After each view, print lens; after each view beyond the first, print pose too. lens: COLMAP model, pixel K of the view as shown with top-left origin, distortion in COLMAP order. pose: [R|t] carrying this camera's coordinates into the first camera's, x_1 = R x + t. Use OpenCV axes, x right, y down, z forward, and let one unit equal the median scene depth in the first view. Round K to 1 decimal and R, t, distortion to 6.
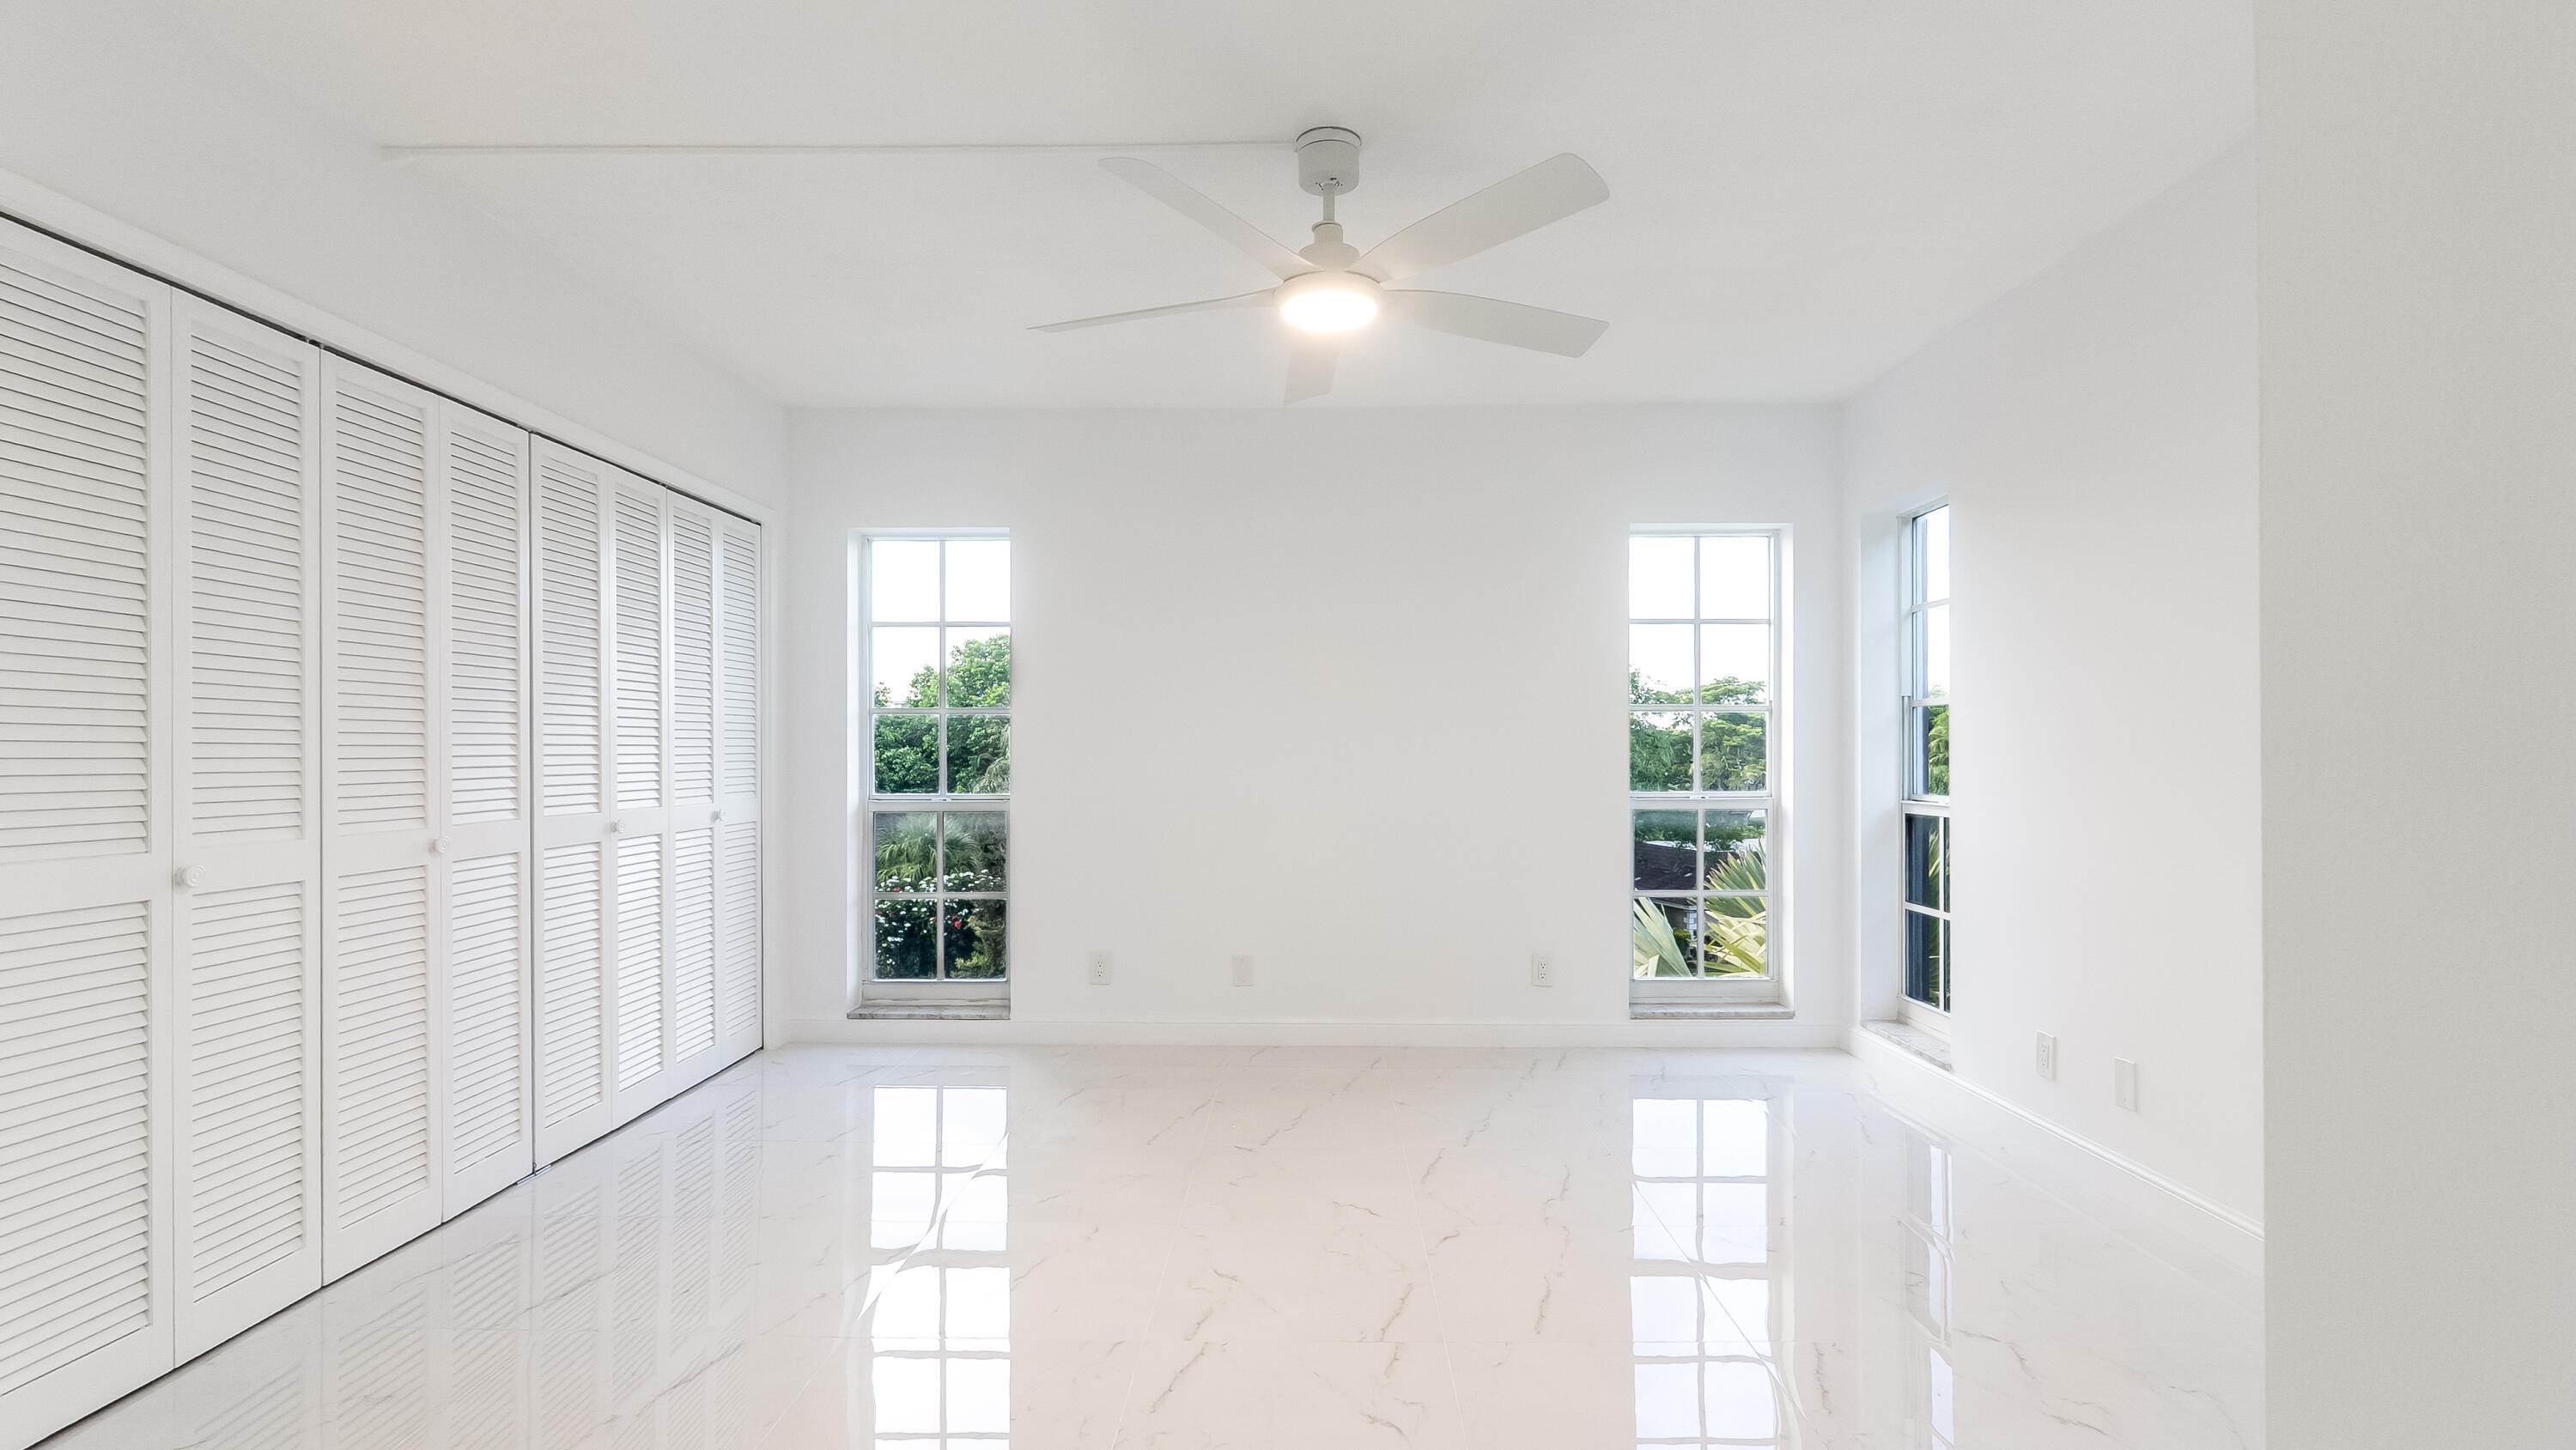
lens RADIAL K [[1251.6, 0, 1289.2], [0, 1251.6, 742.9], [0, 0, 1]] dist [-0.000218, -0.000068]
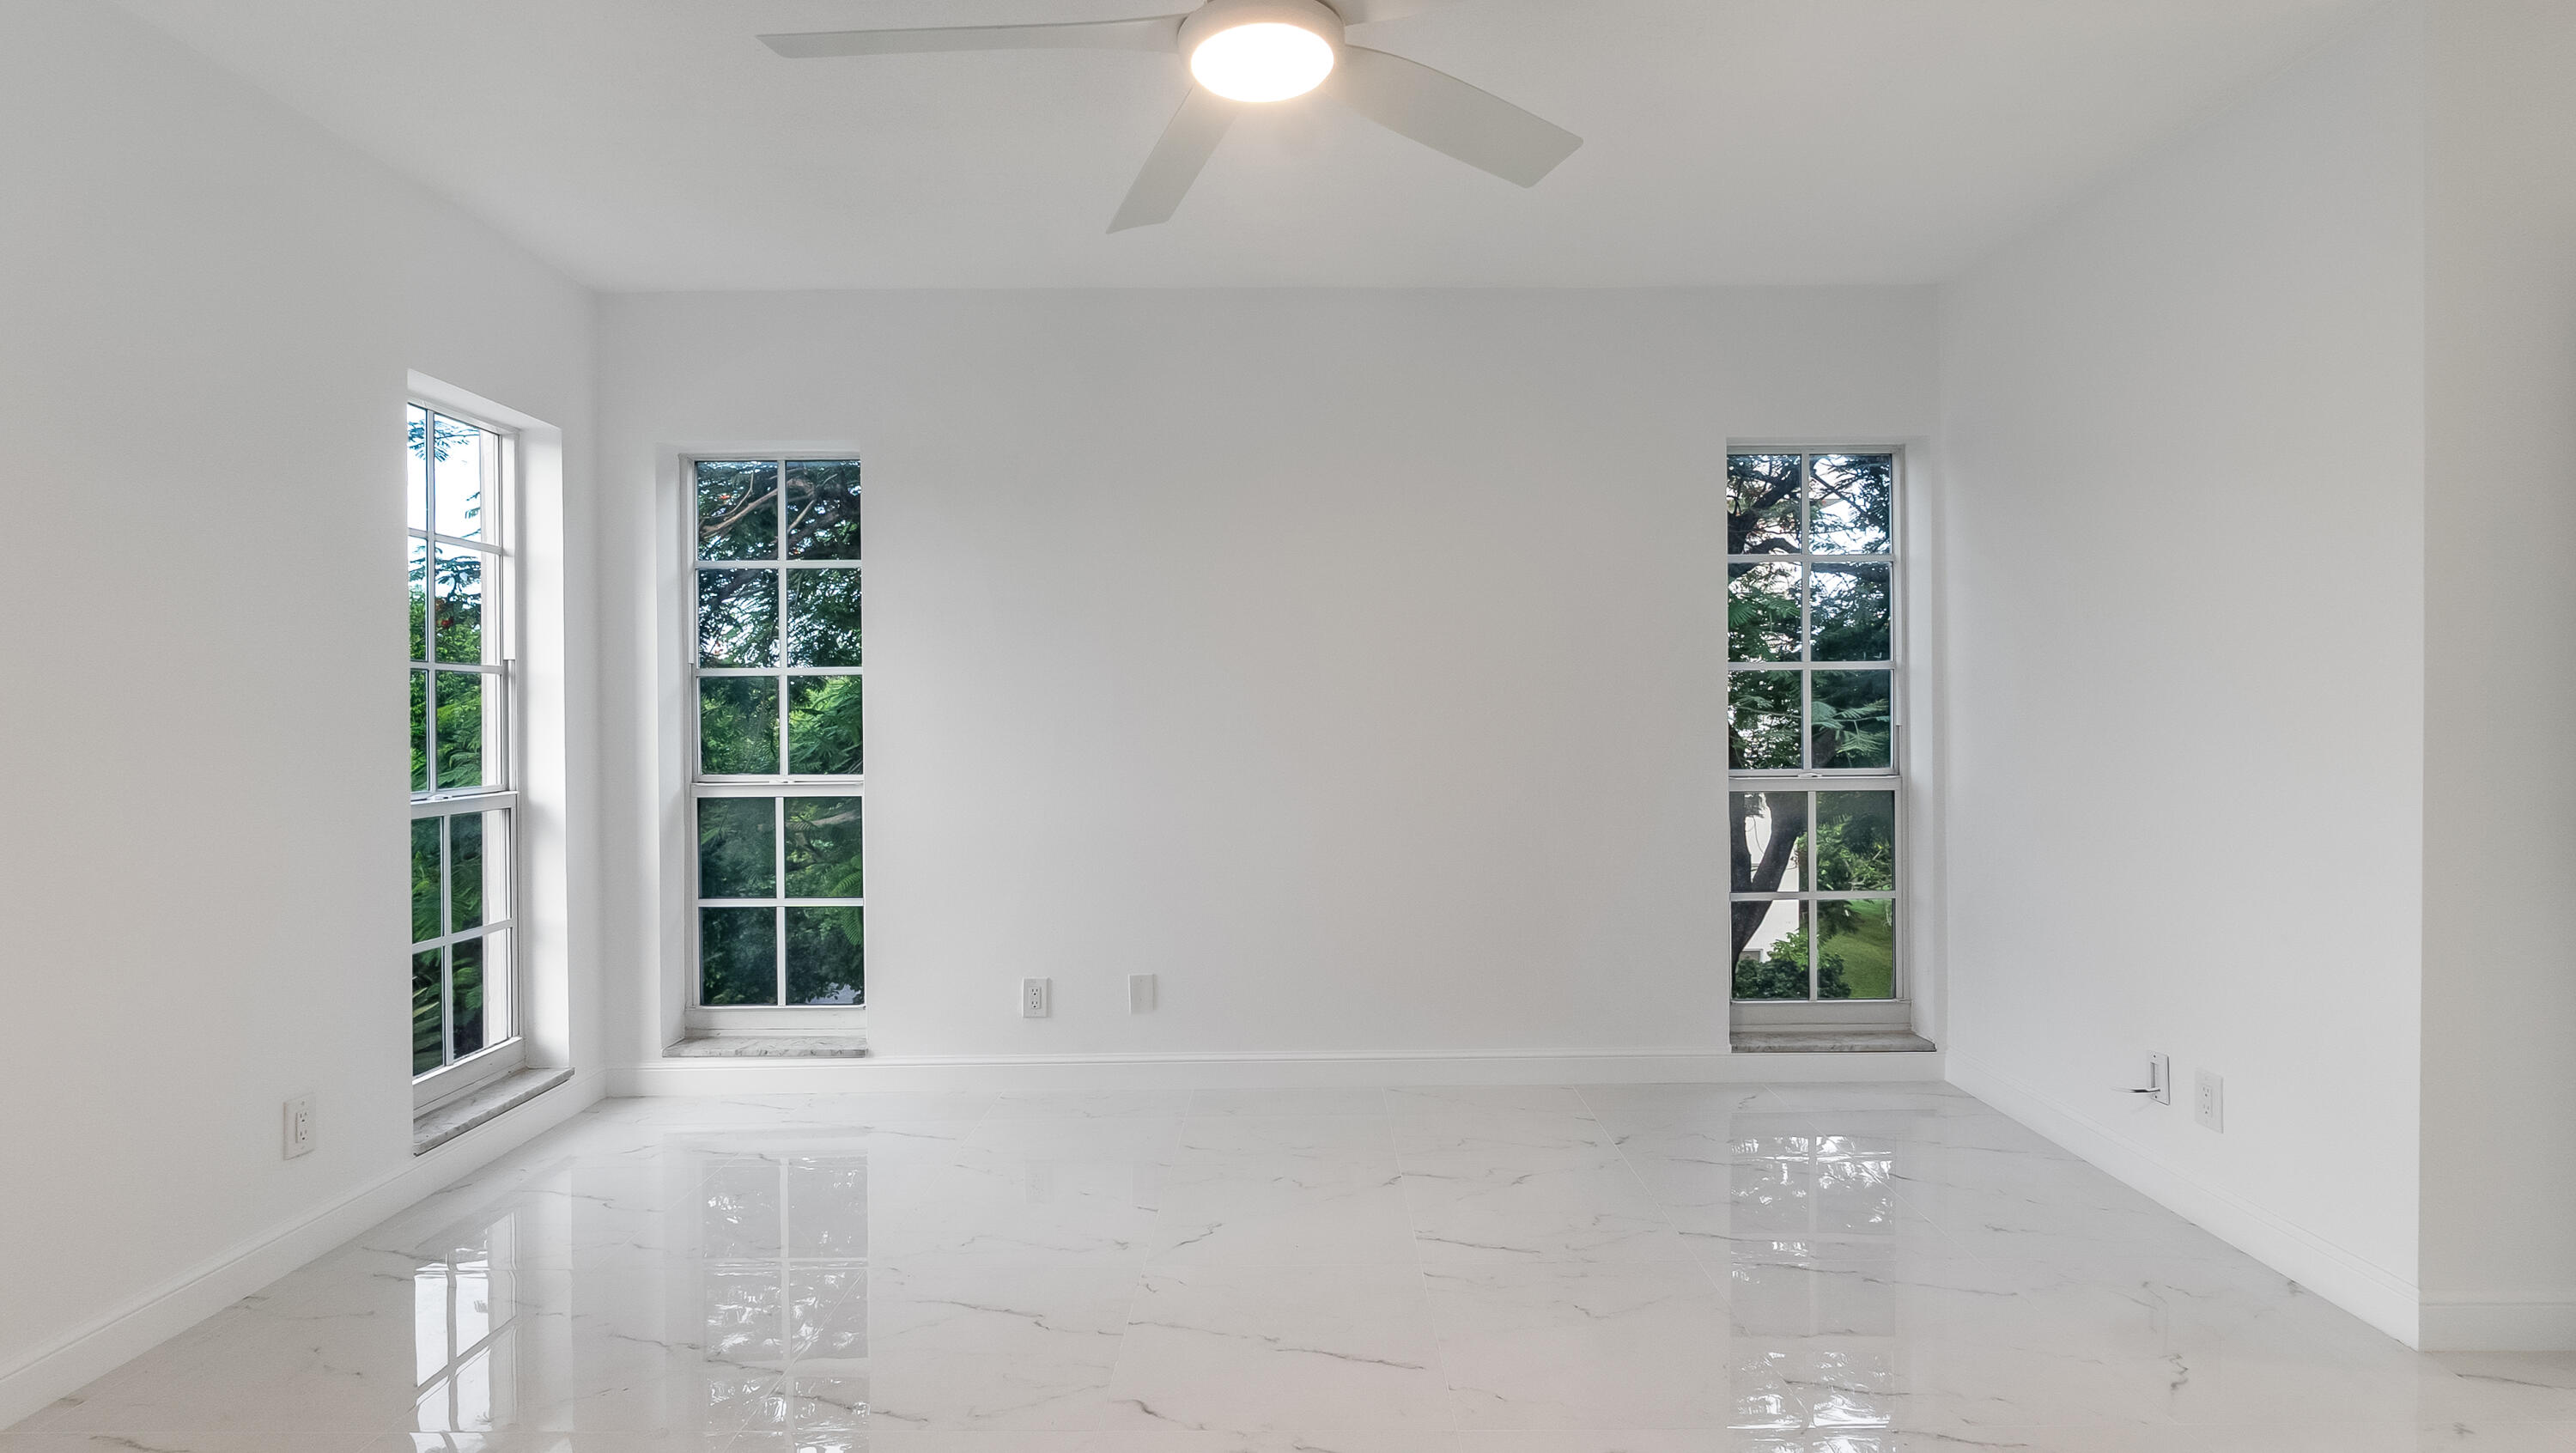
lens RADIAL K [[1226.7, 0, 1287.7], [0, 1226.7, 691.6], [0, 0, 1]] dist [-0.002552, -0.000072]
pose [[-0.023934, 0.015582, 0.999592, -0.377793], [-0.000551, 0.999878, -0.015600, -0.004236], [-0.999713, -0.000925, -0.023922, 0.612010]]
